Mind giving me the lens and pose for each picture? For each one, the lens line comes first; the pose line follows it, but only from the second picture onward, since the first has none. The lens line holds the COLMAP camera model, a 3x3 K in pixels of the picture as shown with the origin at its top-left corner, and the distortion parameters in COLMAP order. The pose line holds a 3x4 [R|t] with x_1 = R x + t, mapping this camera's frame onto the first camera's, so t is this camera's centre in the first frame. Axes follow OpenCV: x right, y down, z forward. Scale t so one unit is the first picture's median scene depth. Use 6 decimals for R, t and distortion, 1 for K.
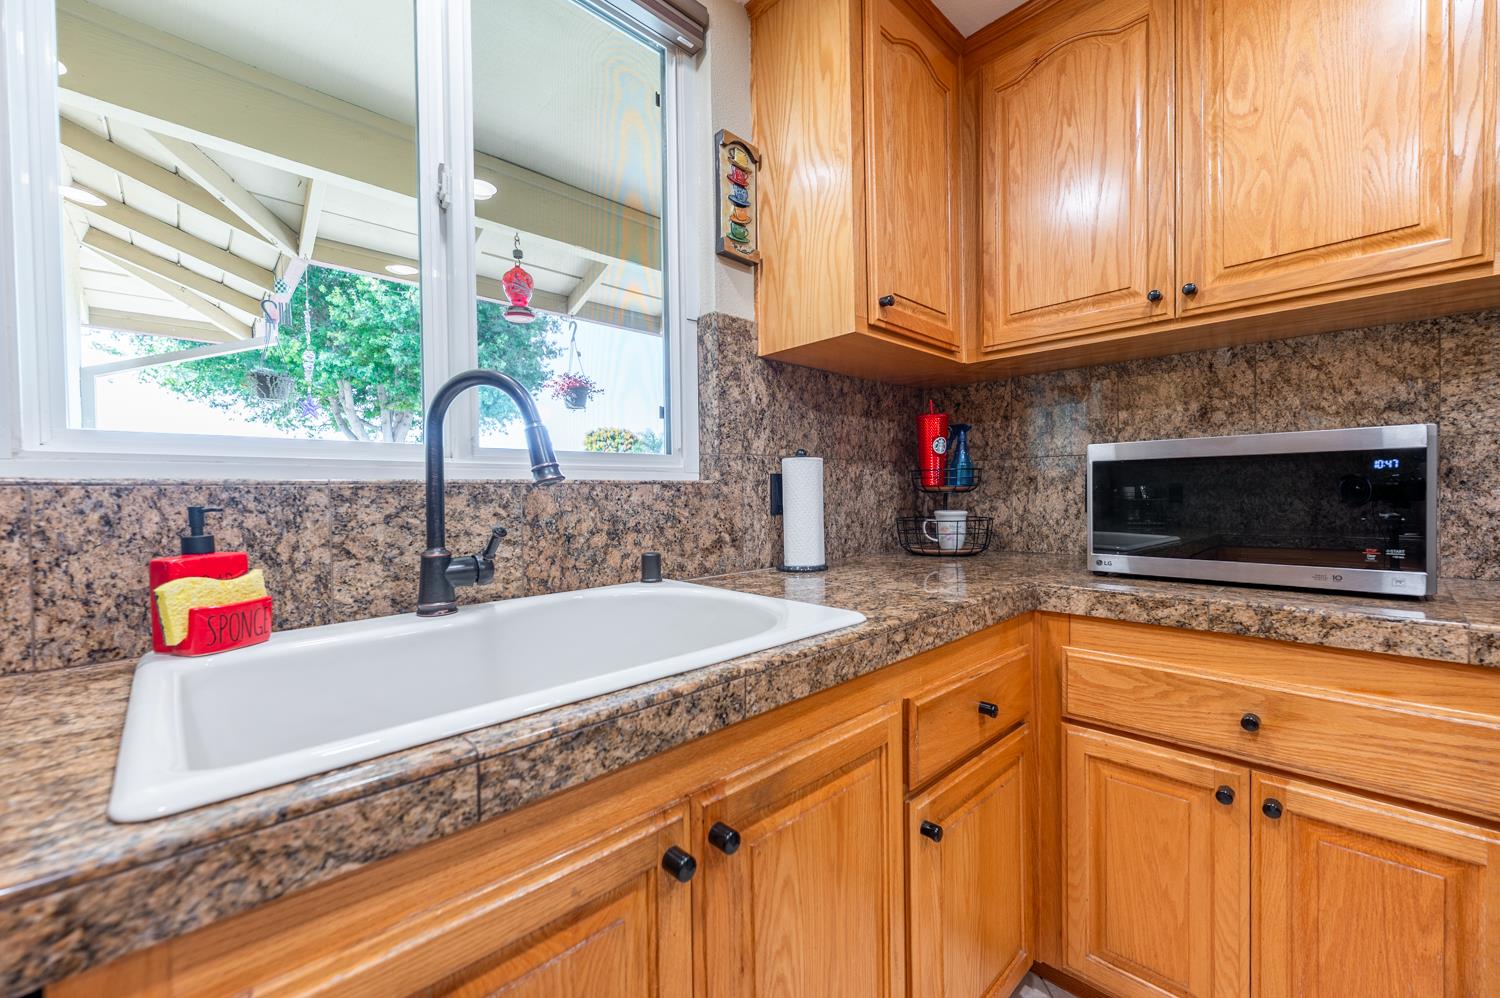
lens RADIAL K [[591.8, 0, 750.4], [0, 591.8, 505.5], [0, 0, 1]] dist [-0.005668, -0.000867]
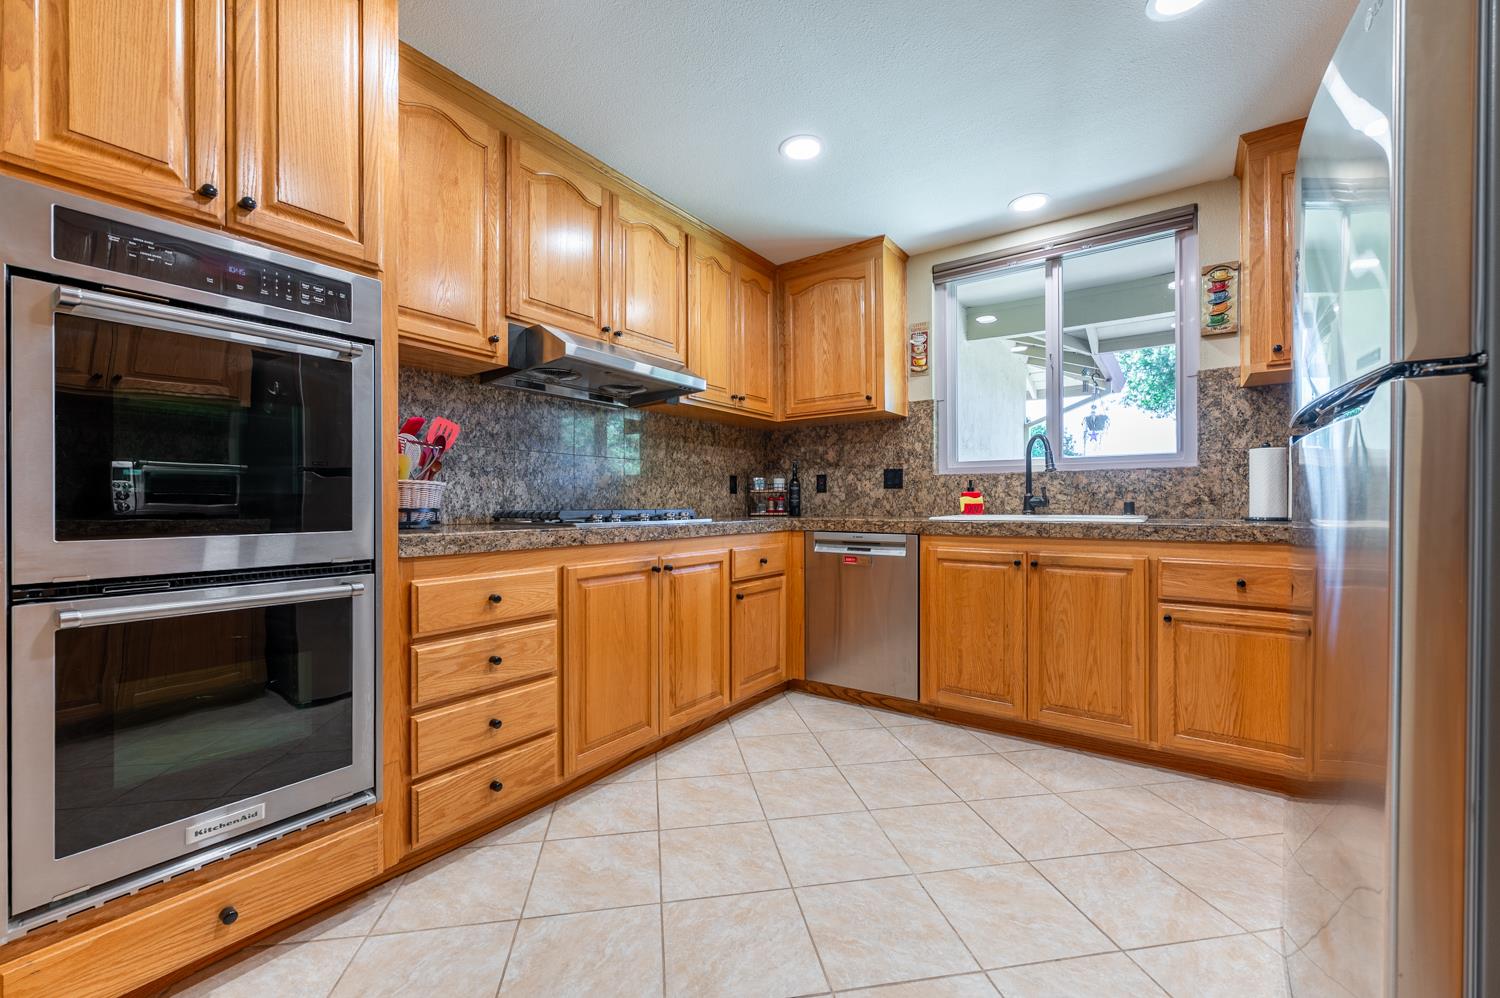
lens RADIAL K [[591.8, 0, 748.5], [0, 591.8, 504.0], [0, 0, 1]] dist [-0.005668, -0.000867]
pose [[0.175895, 0.015186, -0.984292, 1.481550], [-0.019566, 0.999737, 0.011928, 0.079230], [0.984214, 0.017160, 0.176146, -0.645398]]
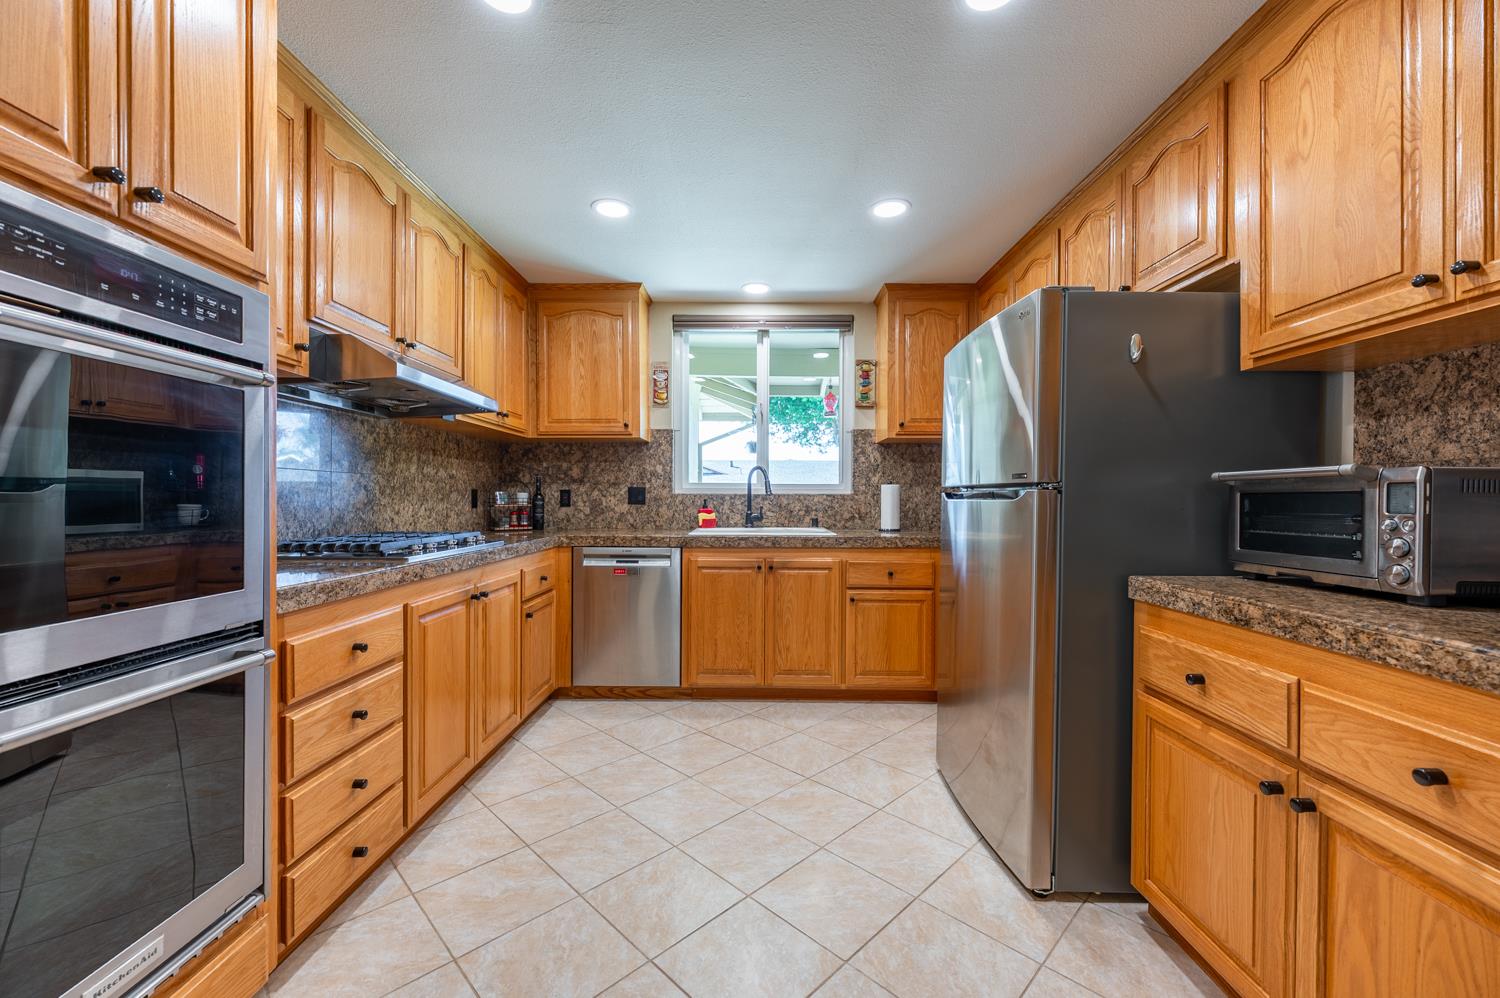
lens RADIAL K [[591.8, 0, 747.6], [0, 591.8, 502.6], [0, 0, 1]] dist [-0.005668, -0.000867]
pose [[0.710687, 0.022464, -0.703149, 1.488278], [-0.028961, 0.999577, 0.002662, 0.003722], [0.702911, 0.018472, 0.711037, -1.210003]]
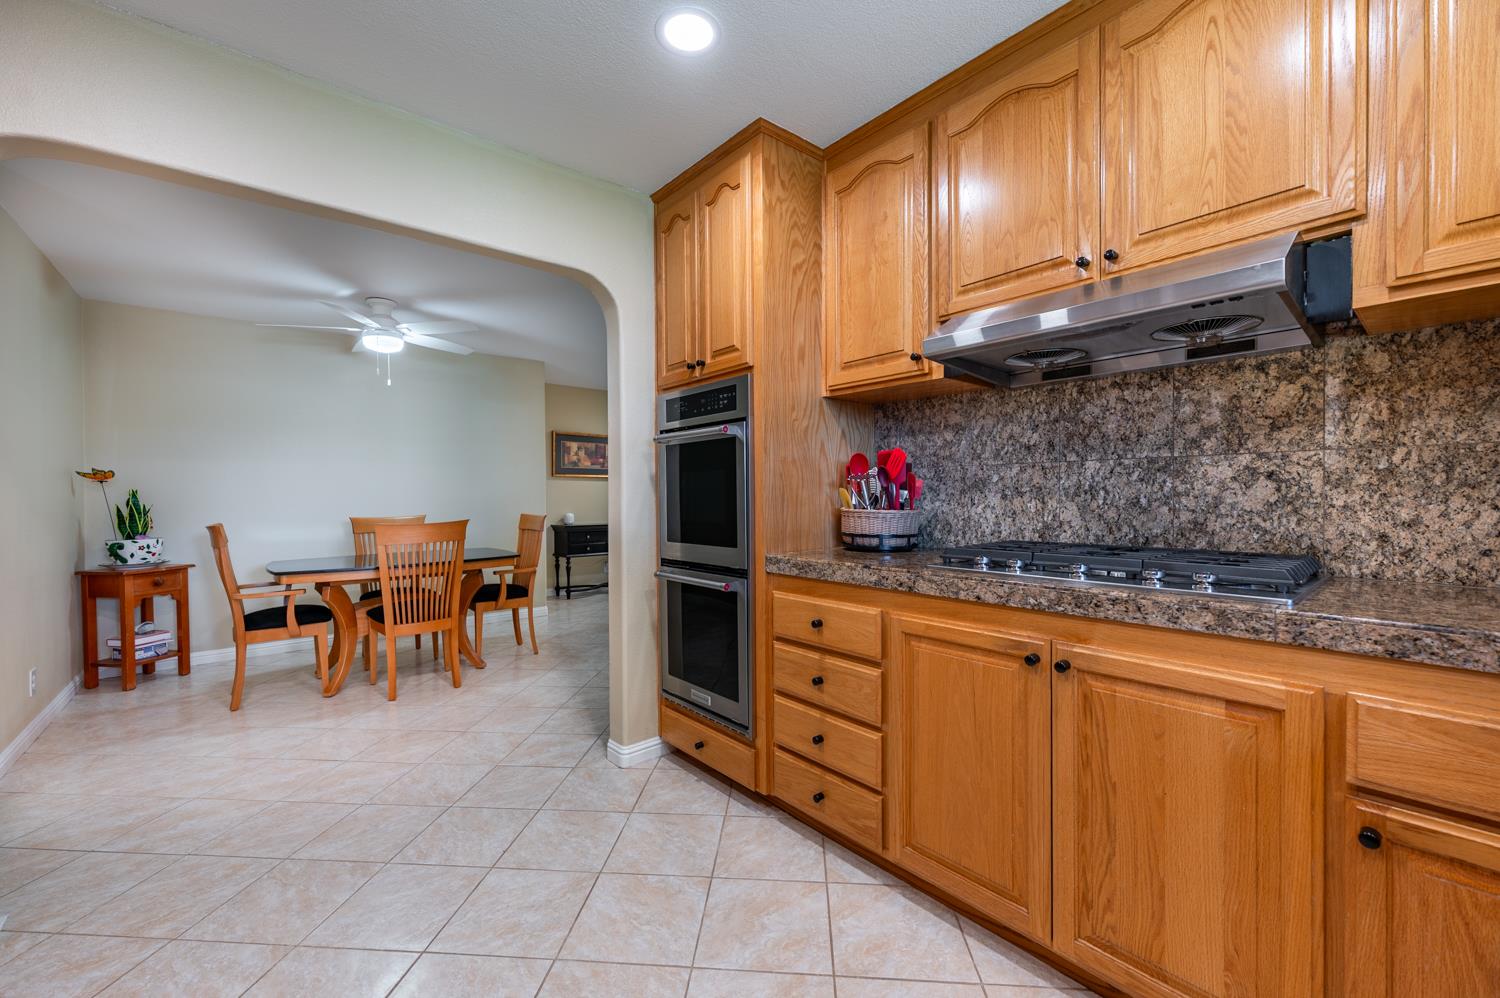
lens RADIAL K [[591.8, 0, 747.3], [0, 591.8, 502.7], [0, 0, 1]] dist [-0.005668, -0.000867]
pose [[-0.996997, 0.021490, 0.074393, 0.273052], [0.023871, 0.999226, 0.031268, -0.010755], [-0.073663, 0.032950, -0.996739, 0.341836]]
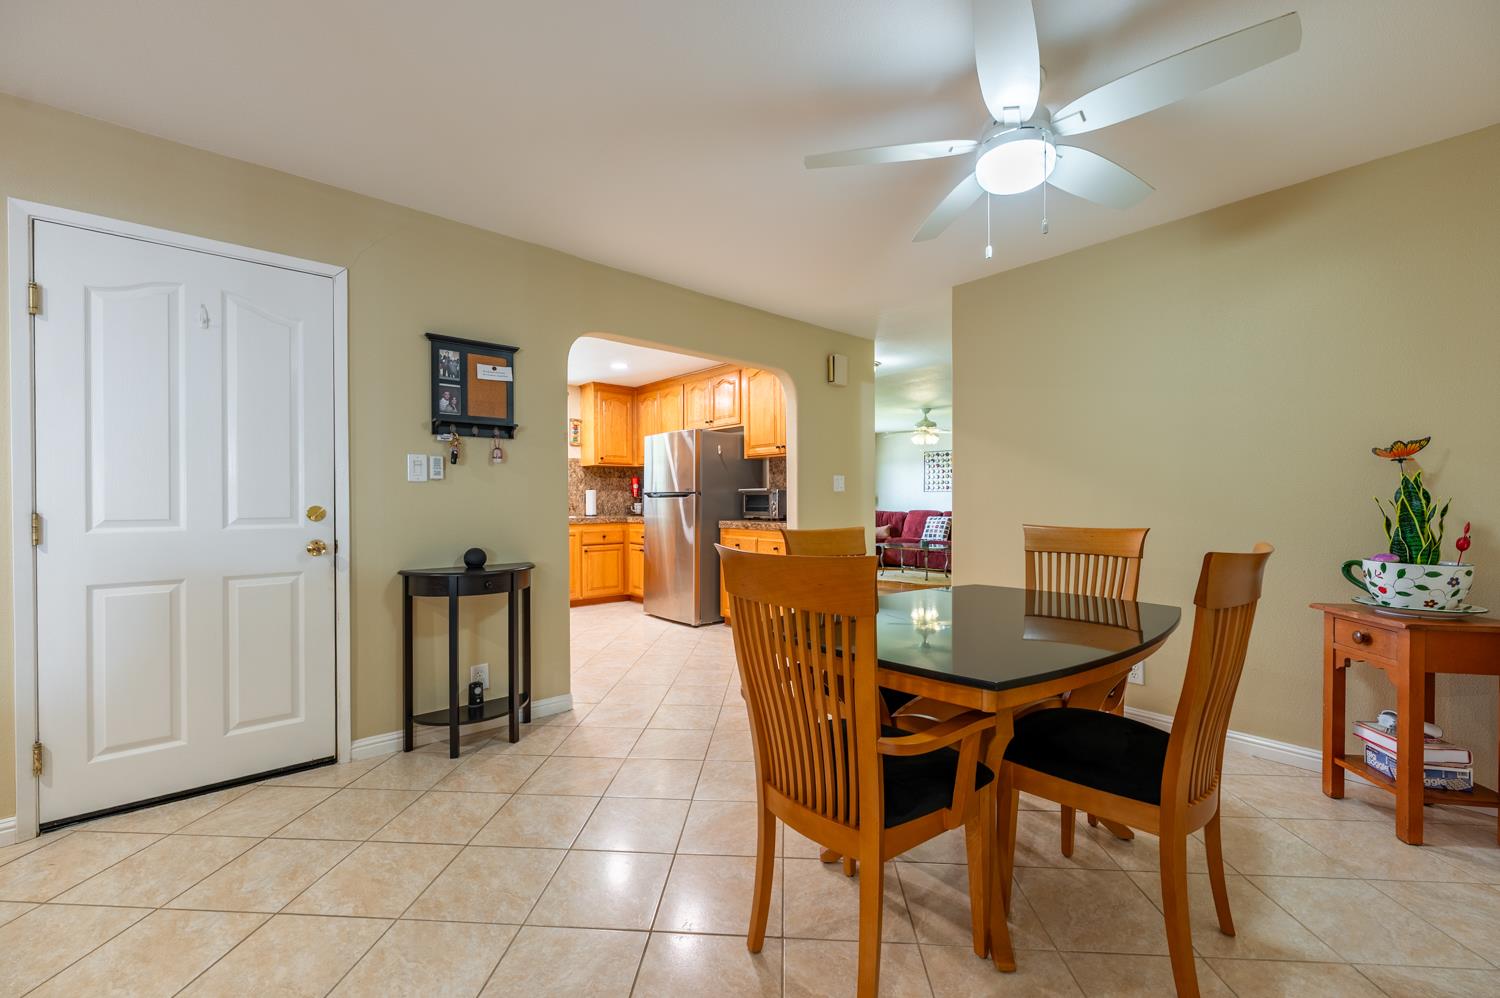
lens RADIAL K [[591.8, 0, 740.7], [0, 591.8, 505.5], [0, 0, 1]] dist [-0.005668, -0.000867]
pose [[0.997956, 0.012290, -0.062714, 1.578013], [-0.012915, 0.999871, -0.009568, 0.063659], [0.062588, 0.010358, 0.997986, -3.518386]]
